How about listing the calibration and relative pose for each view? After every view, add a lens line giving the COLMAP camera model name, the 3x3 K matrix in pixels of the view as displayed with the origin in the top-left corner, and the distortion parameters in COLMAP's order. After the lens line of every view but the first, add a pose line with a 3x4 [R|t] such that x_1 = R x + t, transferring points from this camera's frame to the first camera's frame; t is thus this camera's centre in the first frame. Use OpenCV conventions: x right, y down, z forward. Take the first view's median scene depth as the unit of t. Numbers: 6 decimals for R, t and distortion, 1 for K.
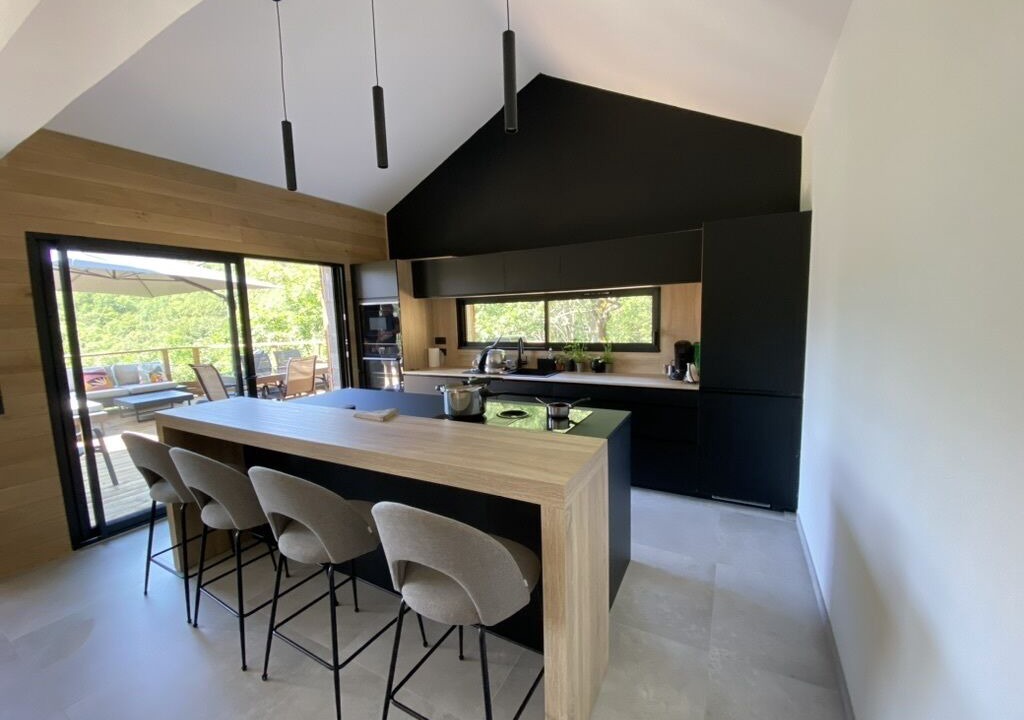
lens RADIAL K [[410.5, 0, 512.0], [0, 410.5, 360.0], [0, 0, 1]] dist [0.015781, -0.015209]
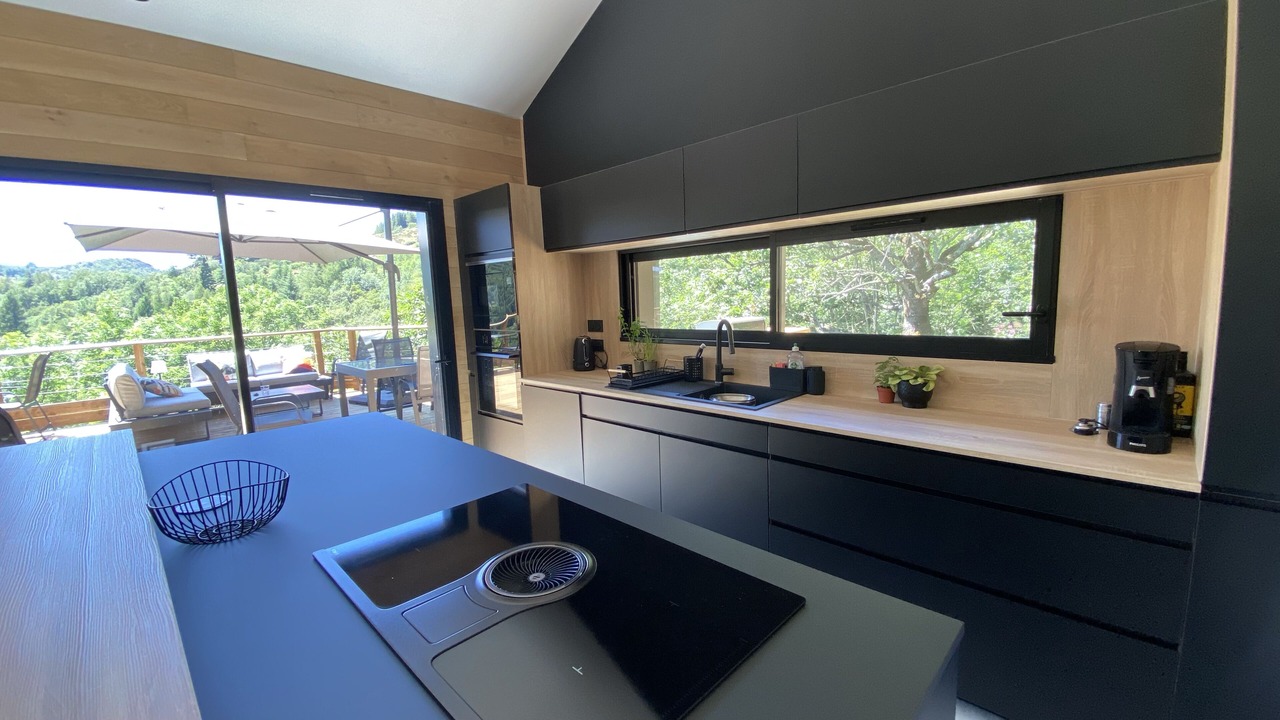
lens RADIAL K [[520.0, 0, 640.0], [0, 520.0, 360.0], [0, 0, 1]] dist [0.010726, -0.011692]
pose [[0.959733, 0.030169, -0.279290, 0.096915], [-0.023540, 0.999357, 0.027060, -0.021169], [0.279927, -0.019396, 0.959825, 0.330058]]
